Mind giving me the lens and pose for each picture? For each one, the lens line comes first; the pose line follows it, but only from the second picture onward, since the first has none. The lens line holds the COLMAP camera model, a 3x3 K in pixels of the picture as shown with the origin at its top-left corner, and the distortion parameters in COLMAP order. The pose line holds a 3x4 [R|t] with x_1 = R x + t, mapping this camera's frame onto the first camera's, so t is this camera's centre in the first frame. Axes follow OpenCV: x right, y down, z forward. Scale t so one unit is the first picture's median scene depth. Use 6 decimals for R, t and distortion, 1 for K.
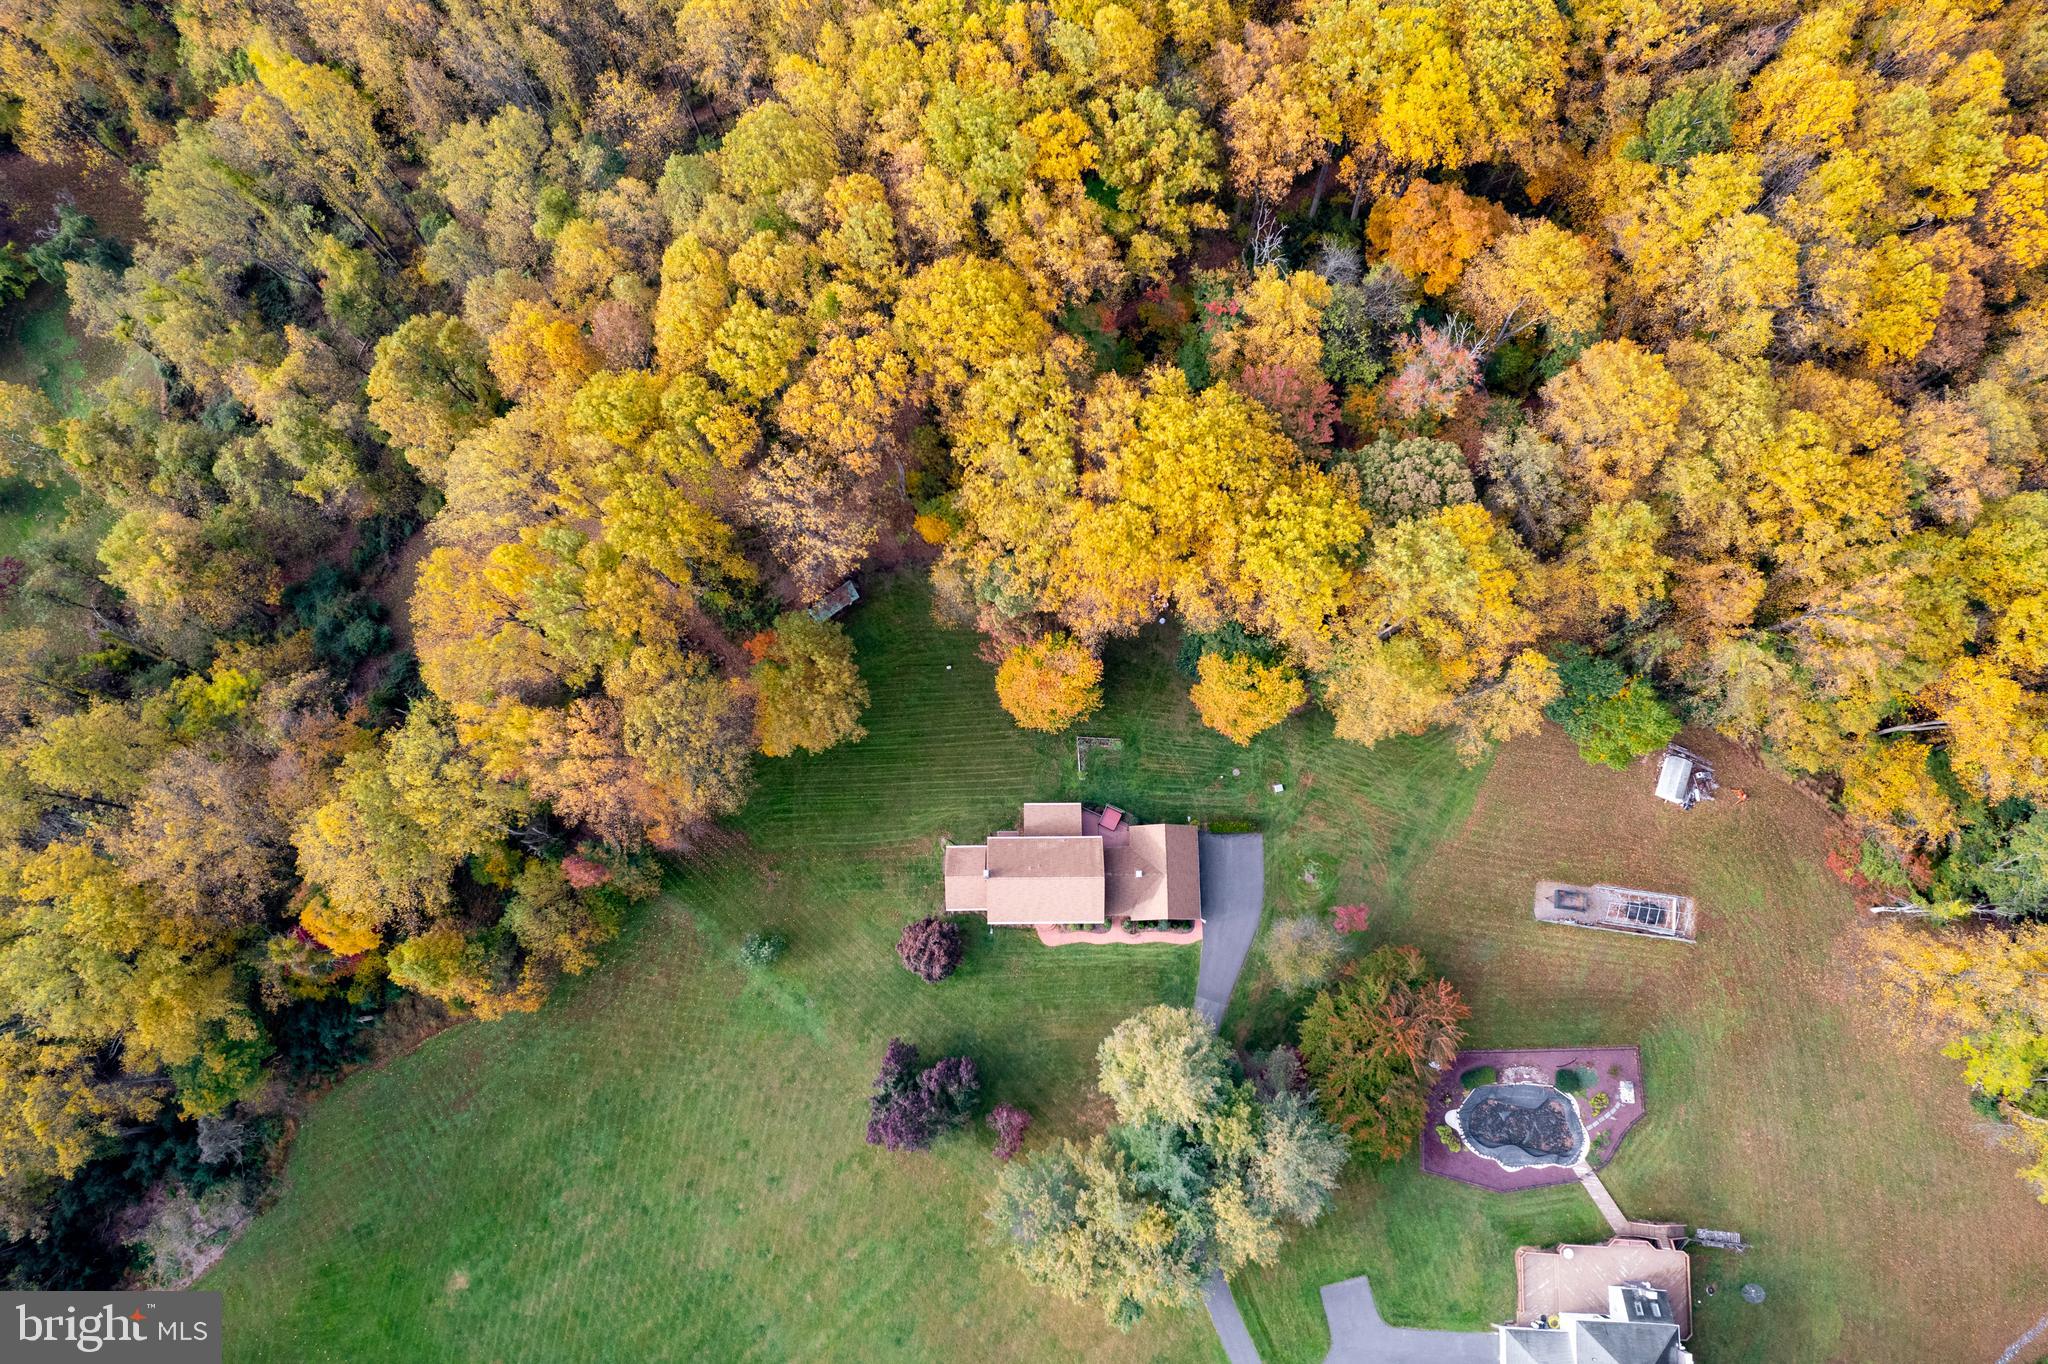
lens RADIAL K [[1347.1, 0, 1027.0], [0, 1347.1, 683.3], [0, 0, 1]] dist [-0.083239, 0.072933]
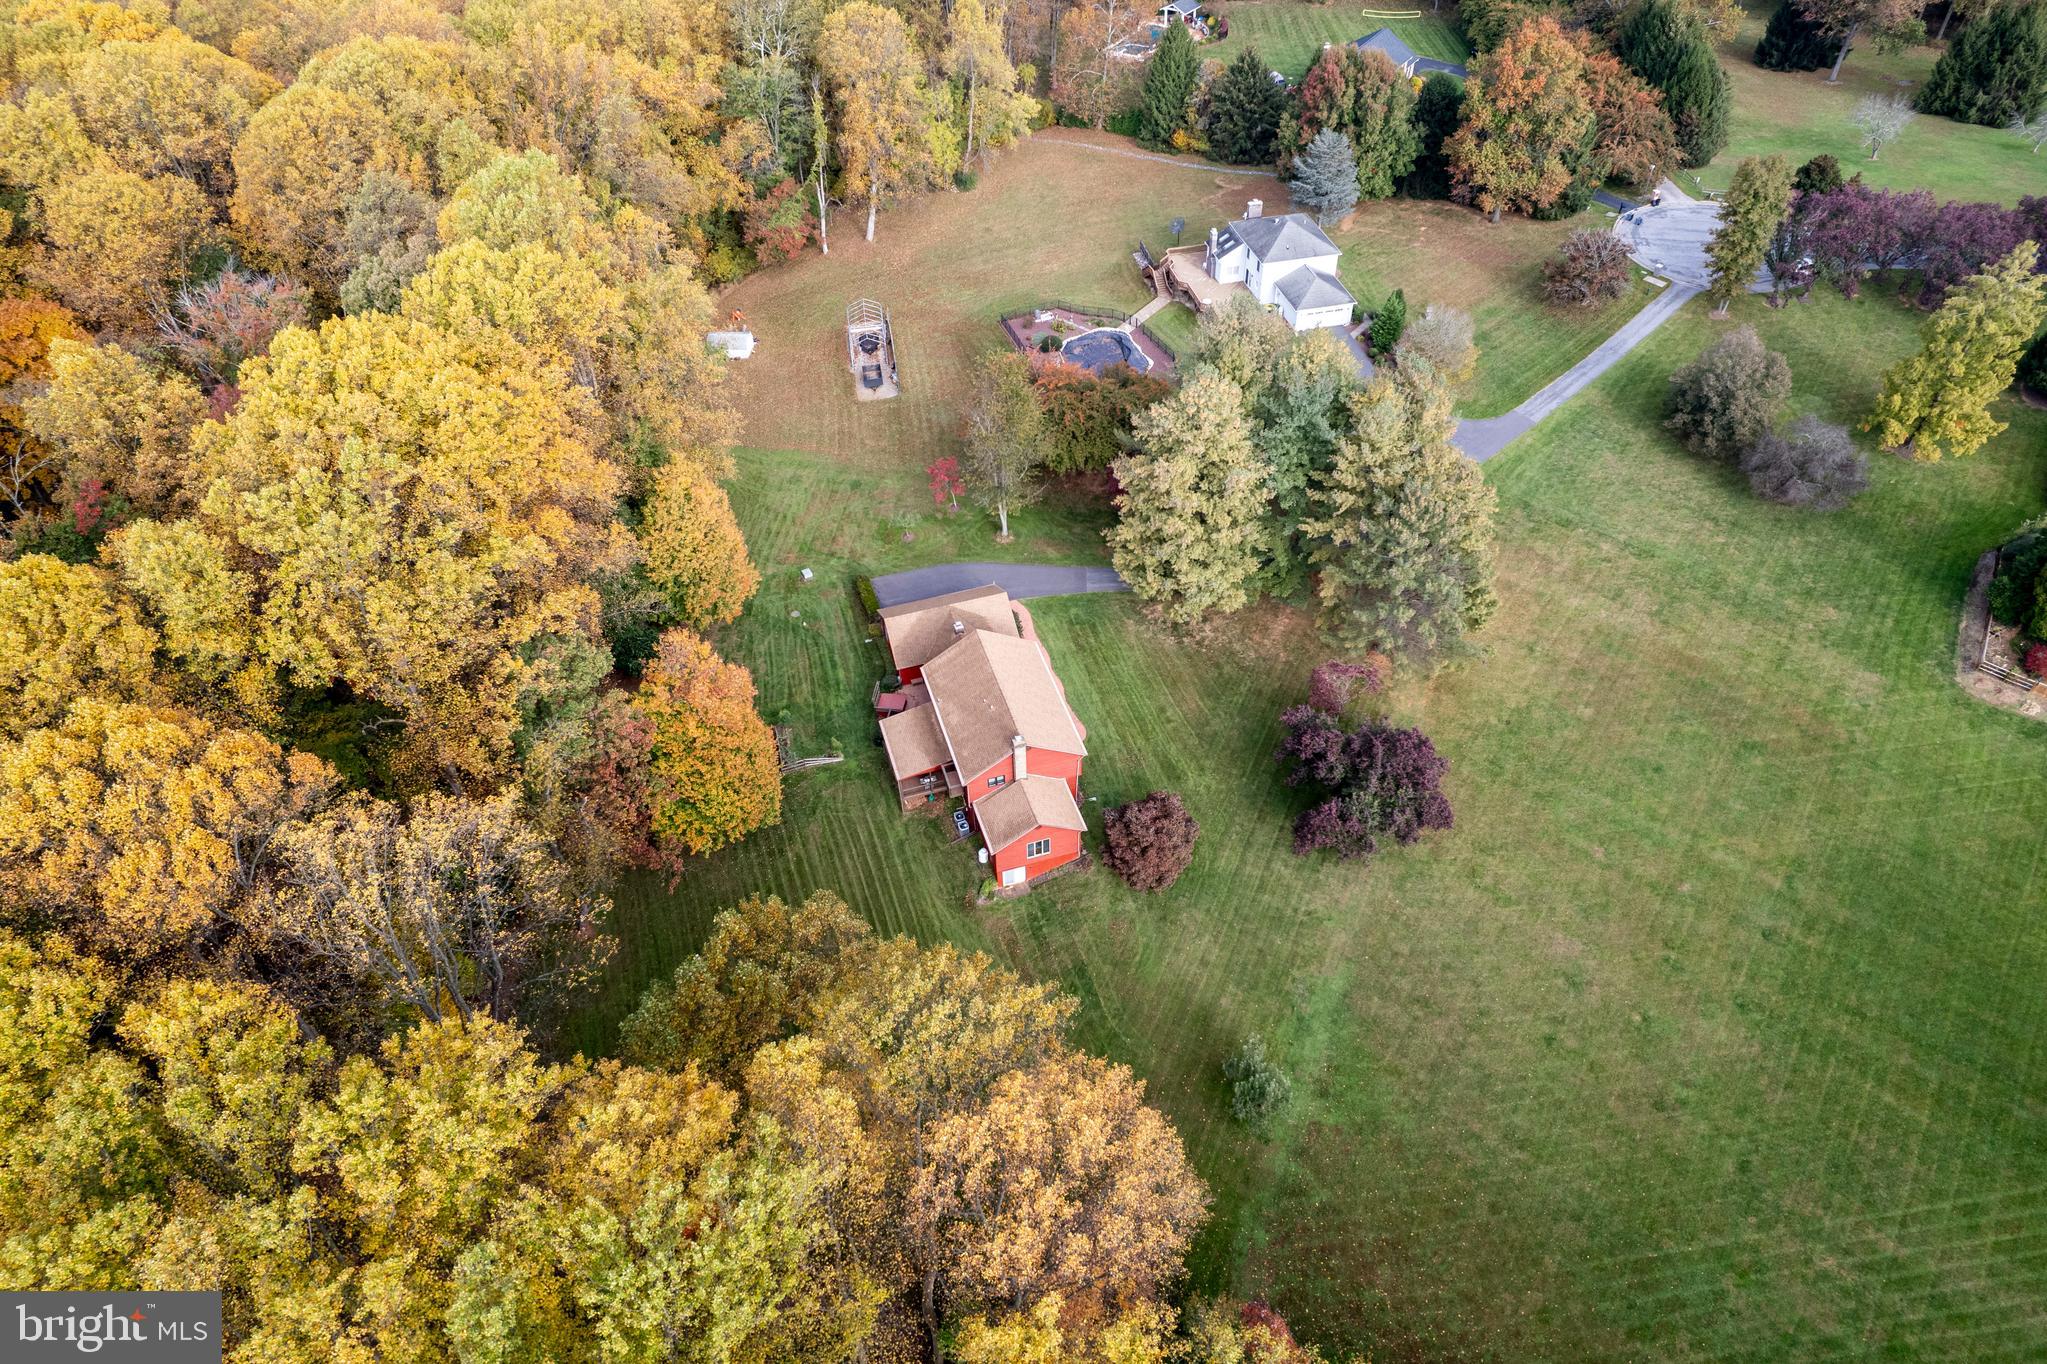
lens RADIAL K [[1327.3, 0, 1023.5], [0, 1327.3, 682.0], [0, 0, 1]] dist [-0.075453, 0.077595]
pose [[-0.285060, -0.667293, 0.688085, -0.449328], [0.938500, -0.048391, 0.341873, -0.075775], [-0.194832, 0.743222, 0.640048, 0.550287]]
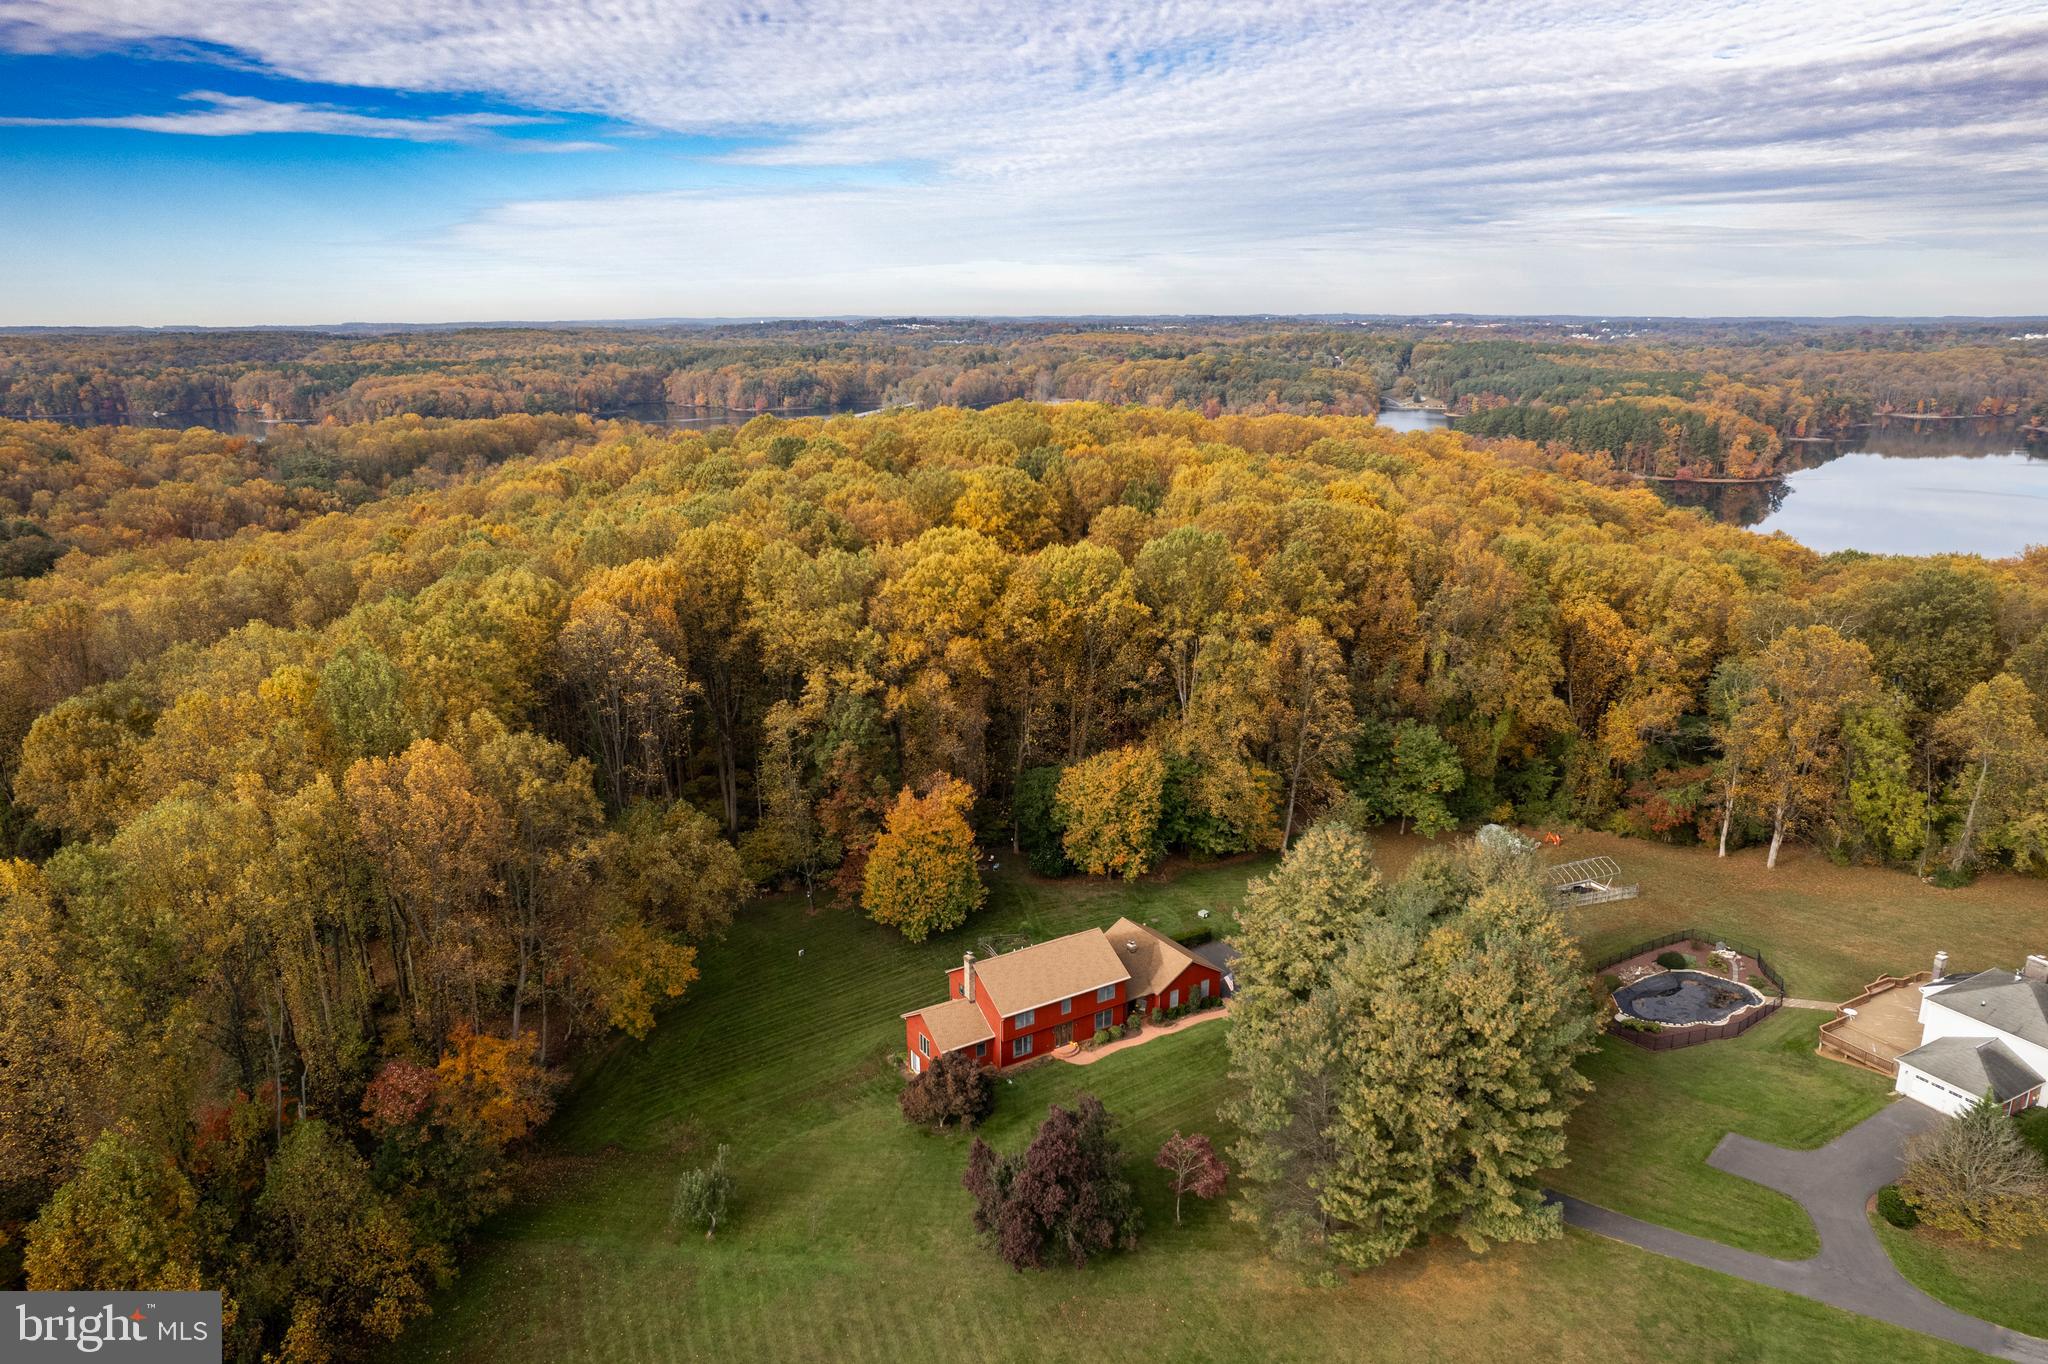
lens RADIAL K [[1347.1, 0, 1027.0], [0, 1347.1, 683.3], [0, 0, 1]] dist [-0.083239, 0.072933]
pose [[0.850923, -0.135849, 0.507421, -0.362367], [0.510340, 0.442627, -0.737316, 0.639863], [-0.124435, 0.886356, 0.445971, 0.506373]]
